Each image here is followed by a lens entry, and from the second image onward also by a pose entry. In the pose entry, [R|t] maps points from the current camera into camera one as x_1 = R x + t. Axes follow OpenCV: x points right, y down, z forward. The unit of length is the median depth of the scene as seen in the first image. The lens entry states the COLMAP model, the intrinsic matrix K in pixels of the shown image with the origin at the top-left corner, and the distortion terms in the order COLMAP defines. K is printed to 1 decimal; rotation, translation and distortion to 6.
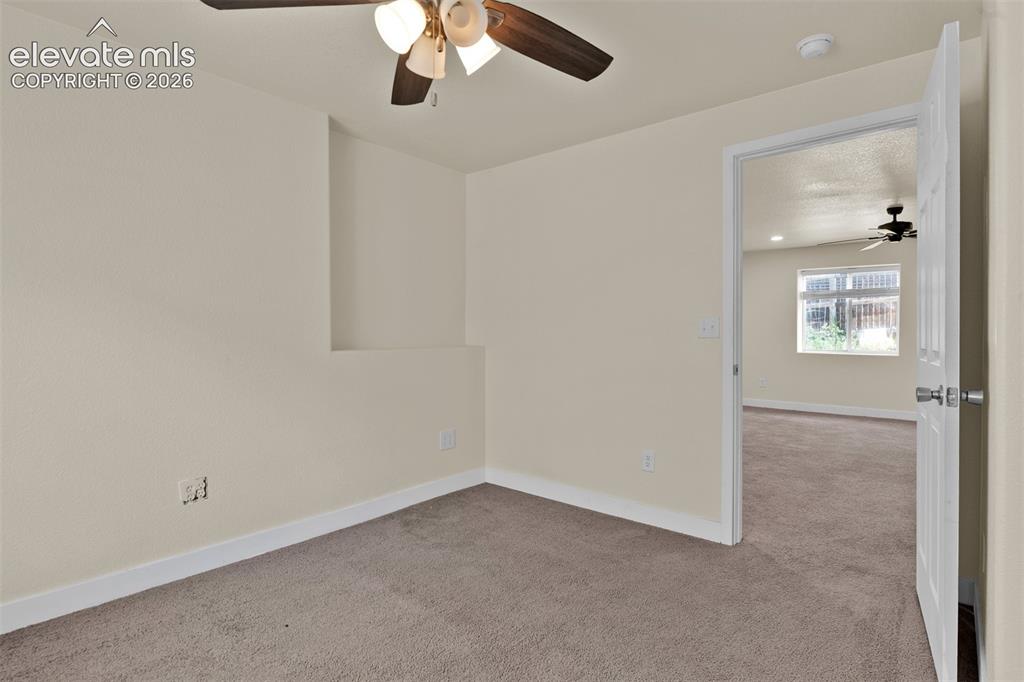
lens RADIAL K [[531.4, 0, 510.0], [0, 531.4, 340.9], [0, 0, 1]] dist [-0.022609, -0.000701]
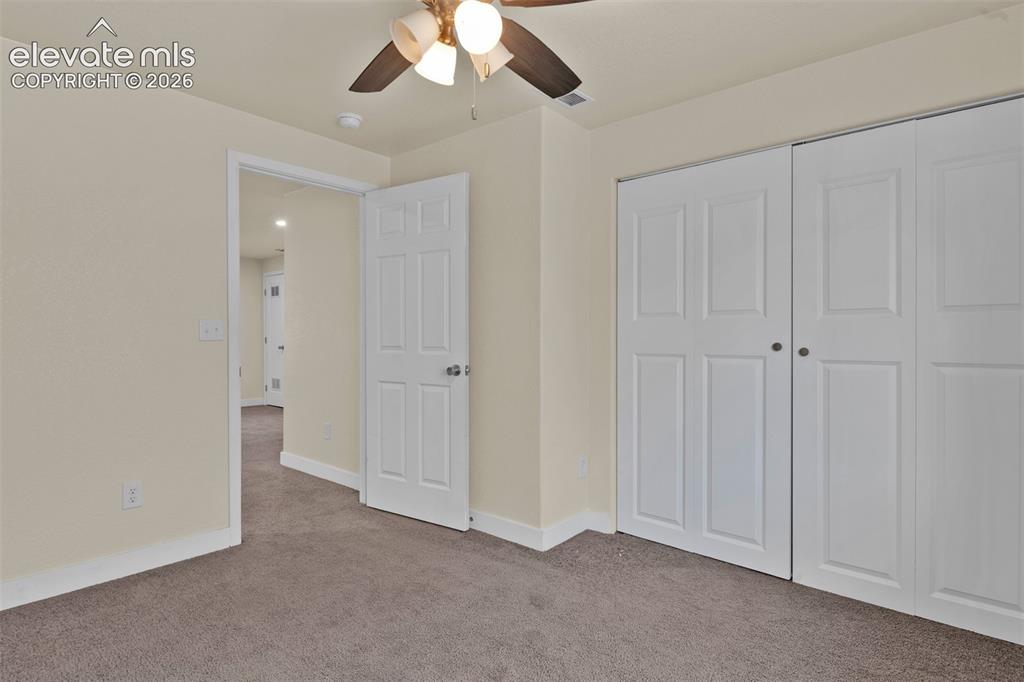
lens RADIAL K [[531.4, 0, 507.0], [0, 531.4, 342.2], [0, 0, 1]] dist [-0.022609, -0.000701]
pose [[-0.034545, -0.009007, 0.999363, -0.621370], [0.011331, 0.999892, 0.009403, -0.005931], [-0.999339, 0.011649, -0.034439, 0.521197]]
